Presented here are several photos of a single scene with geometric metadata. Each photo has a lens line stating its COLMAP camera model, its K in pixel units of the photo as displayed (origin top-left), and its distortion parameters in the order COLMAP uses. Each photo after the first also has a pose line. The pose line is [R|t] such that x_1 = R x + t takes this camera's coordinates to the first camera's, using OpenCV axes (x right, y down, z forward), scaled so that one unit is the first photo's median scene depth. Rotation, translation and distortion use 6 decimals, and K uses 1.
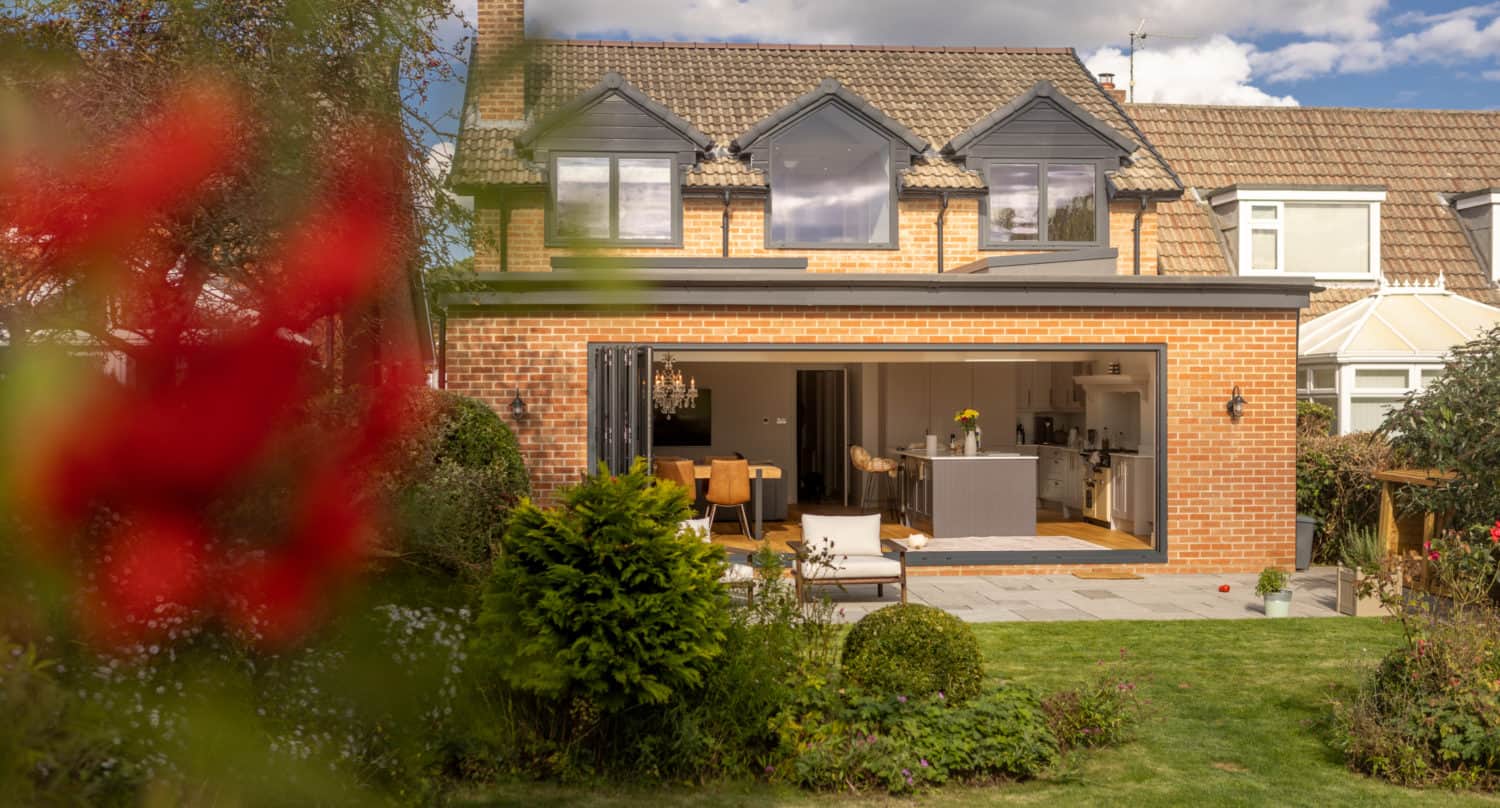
lens RADIAL K [[1696.6, 0, 747.7], [0, 1696.6, 393.4], [0, 0, 1]] dist [-0.015662, 0.000000]
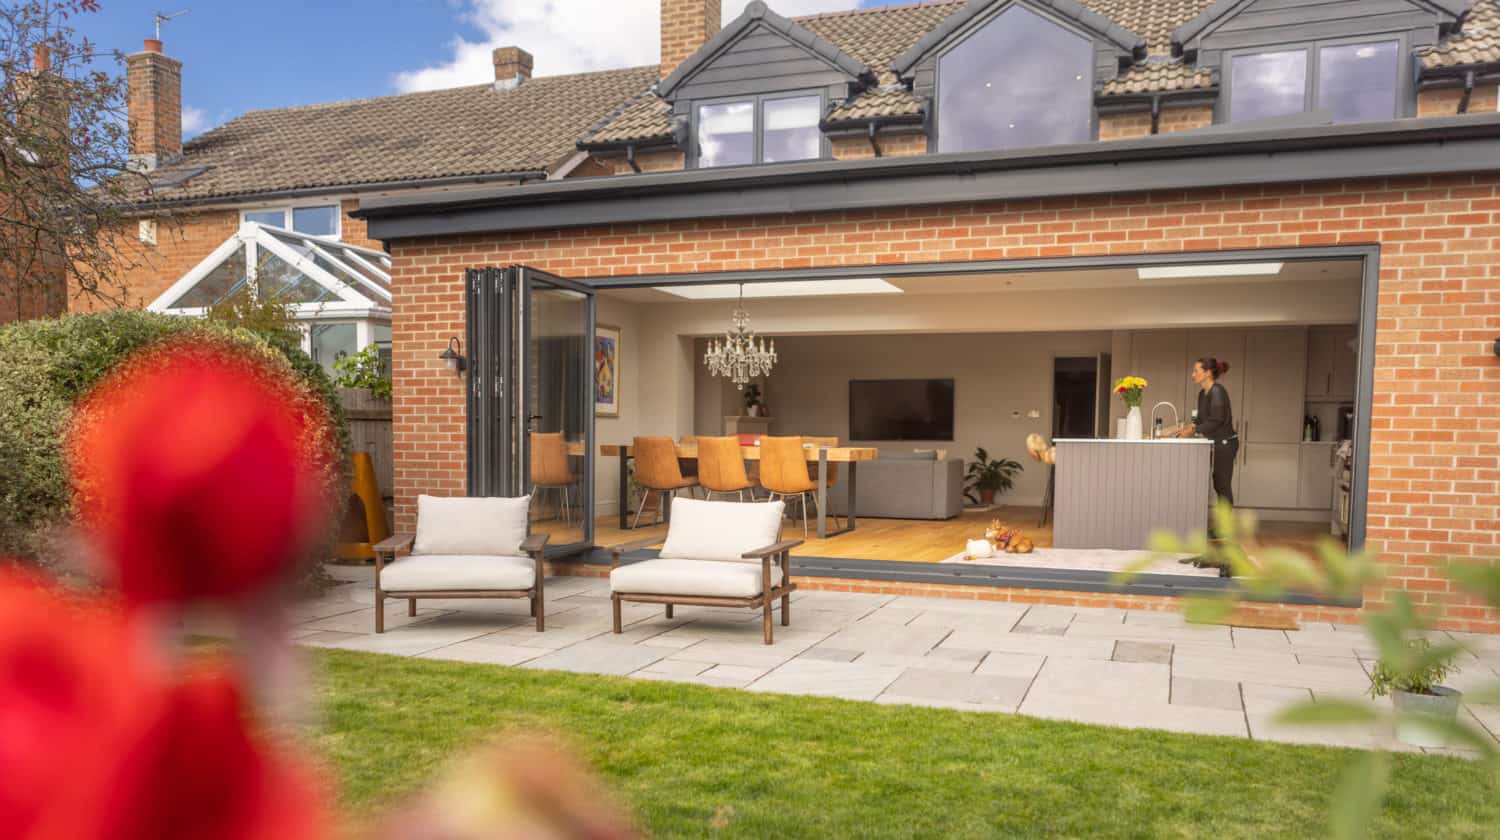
lens RADIAL K [[1205.6, 0, 712.2], [0, 1205.6, 522.9], [0, 0, 1]] dist [-0.002273, -0.001381]
pose [[0.885763, 0.045301, -0.461922, 0.239294], [-0.011473, 0.997058, 0.075781, 0.039354], [0.463996, -0.061824, 0.883677, 0.508288]]
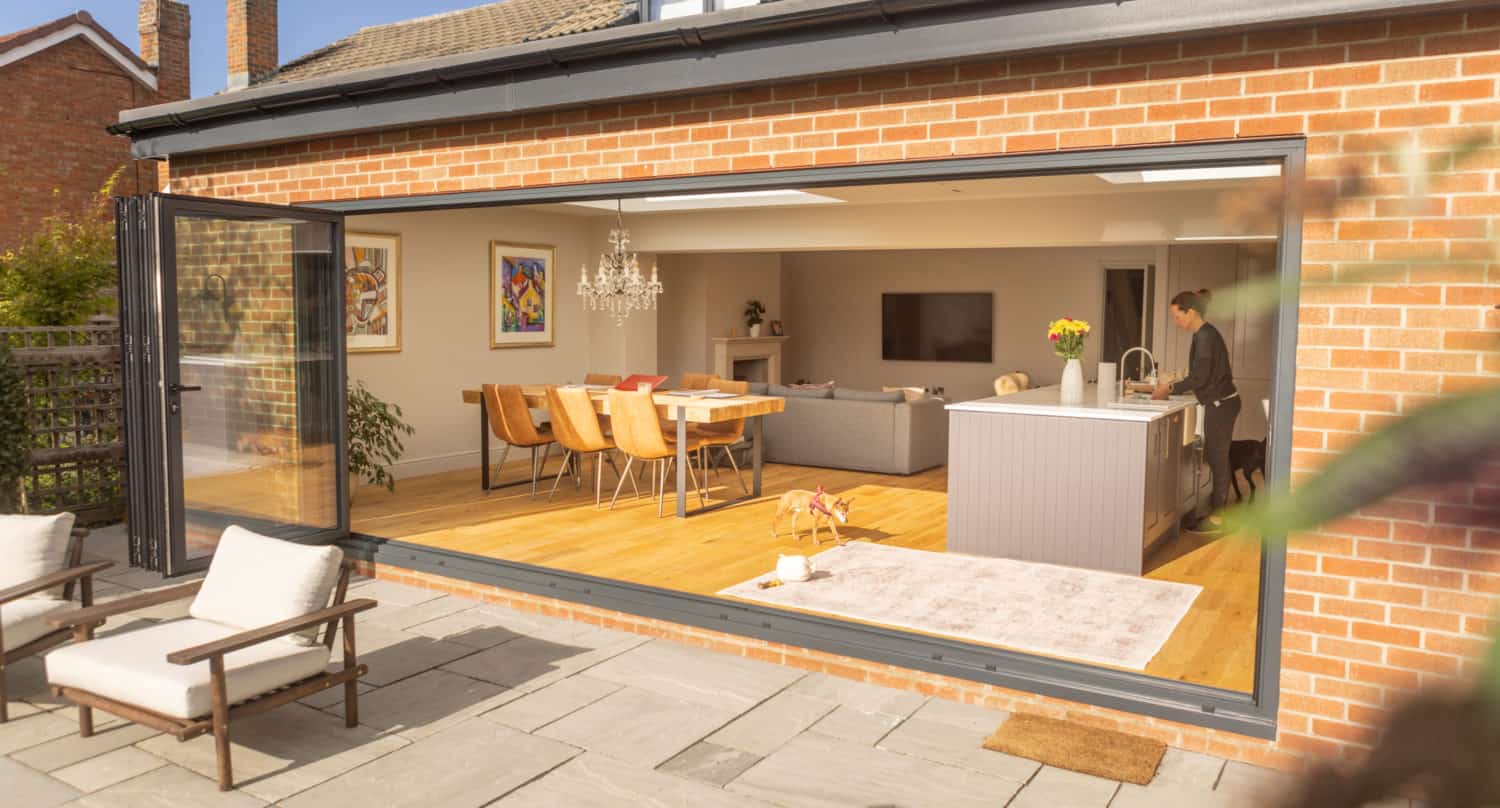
lens RADIAL K [[1076.4, 0, 780.6], [0, 1076.4, 395.1], [0, 0, 1]] dist [-0.032698, 0.016897]
pose [[0.798027, 0.058945, -0.599732, 0.296476], [-0.010729, 0.996437, 0.083658, 0.006755], [0.602526, -0.060327, 0.795816, 0.753368]]
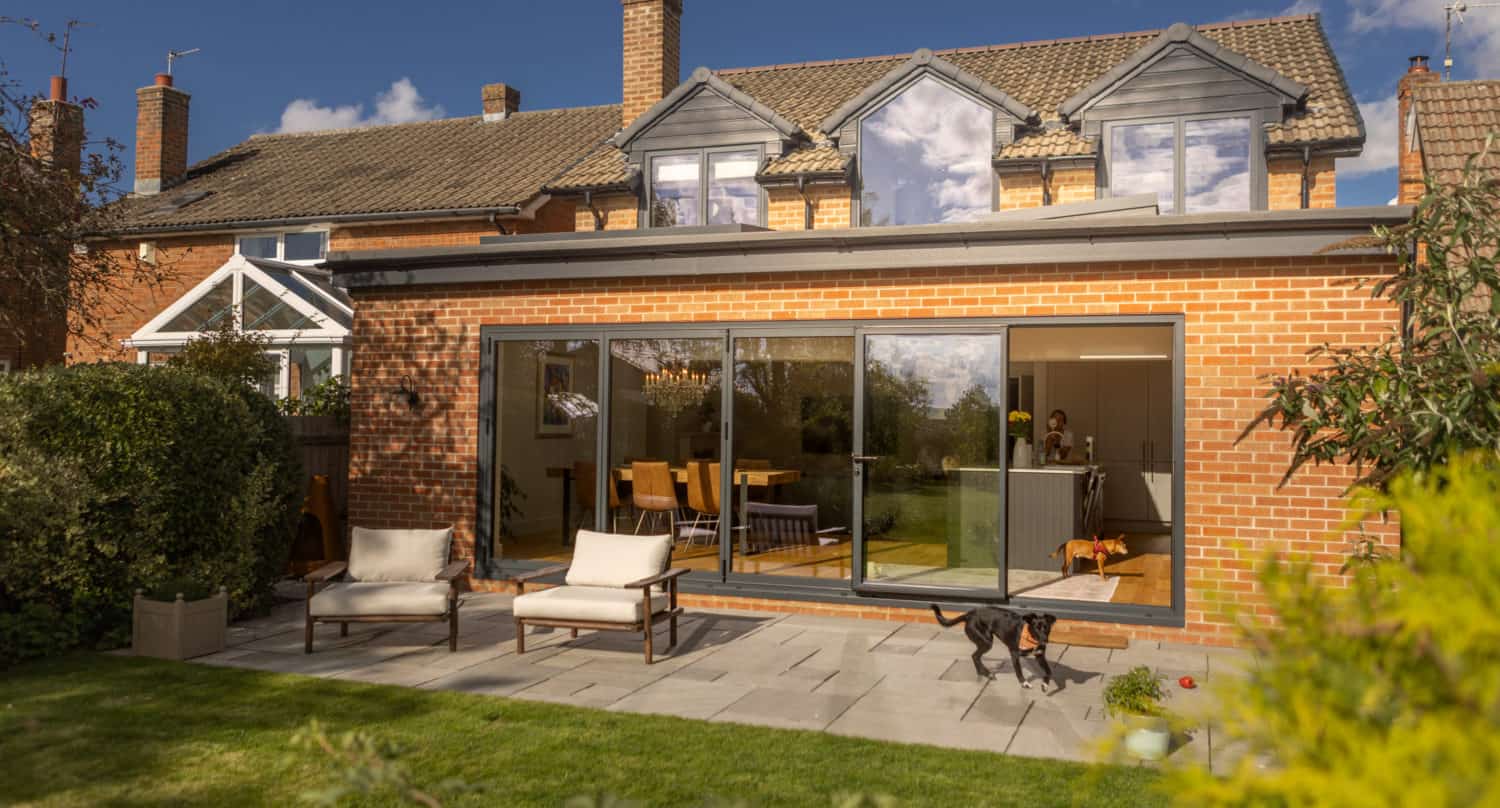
lens RADIAL K [[1210.8, 0, 757.9], [0, 1210.8, 370.9], [0, 0, 1]] dist [0.003156, -0.012147]
pose [[0.897250, -0.003843, -0.441507, 0.310228], [-0.015411, 0.999080, -0.040017, 0.017203], [0.441255, 0.042709, 0.896365, 0.471469]]
